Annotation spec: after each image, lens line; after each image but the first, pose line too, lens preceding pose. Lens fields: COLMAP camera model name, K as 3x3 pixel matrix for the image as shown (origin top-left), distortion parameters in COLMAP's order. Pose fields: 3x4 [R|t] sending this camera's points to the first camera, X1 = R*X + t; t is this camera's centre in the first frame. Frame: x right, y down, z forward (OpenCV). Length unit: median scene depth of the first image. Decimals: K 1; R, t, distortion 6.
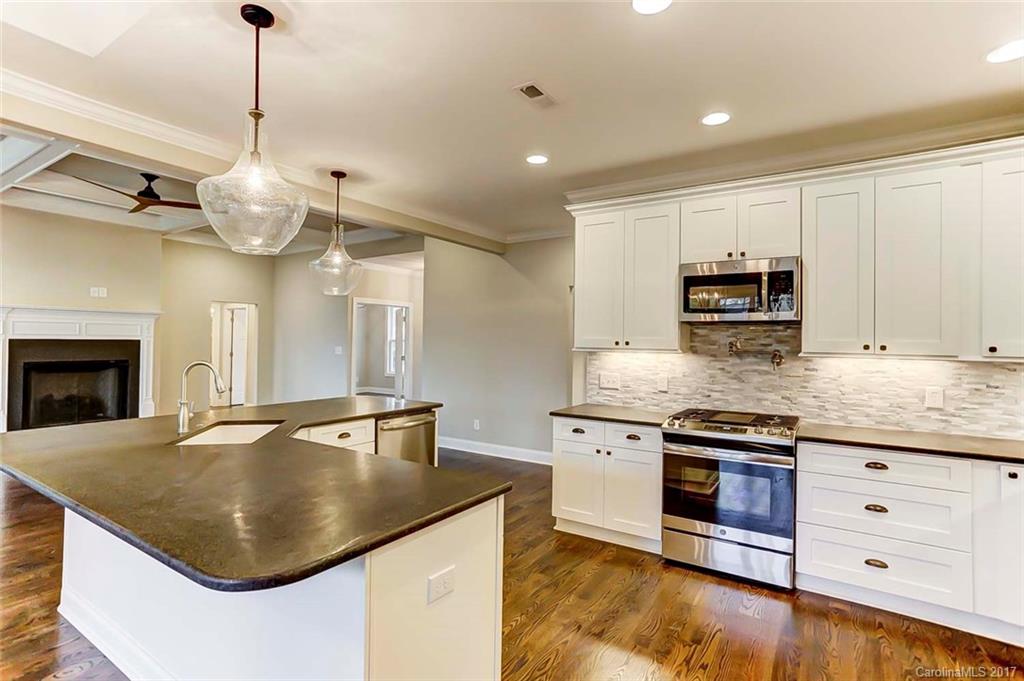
lens RADIAL K [[498.8, 0, 512.5], [0, 498.8, 339.0], [0, 0, 1]] dist [-0.013290, 0.001638]
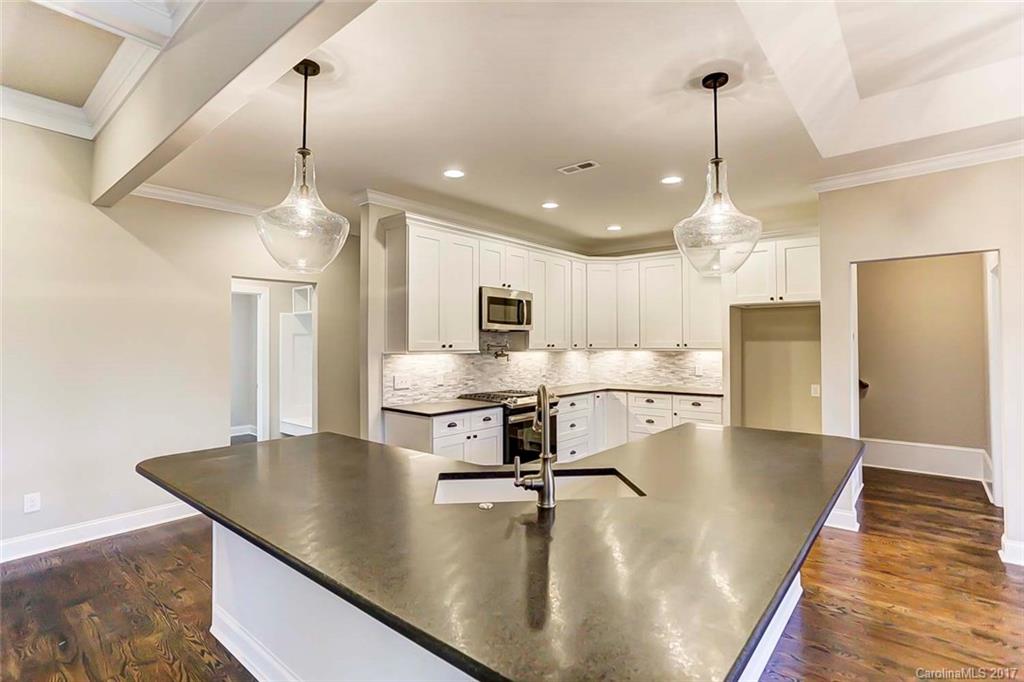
lens RADIAL K [[498.8, 0, 513.4], [0, 498.8, 340.9], [0, 0, 1]] dist [-0.013290, 0.001638]
pose [[0.119173, -0.004044, 0.992865, -0.925937], [0.003212, 0.999988, 0.003687, -0.006915], [-0.992868, 0.002750, 0.119184, 0.705582]]
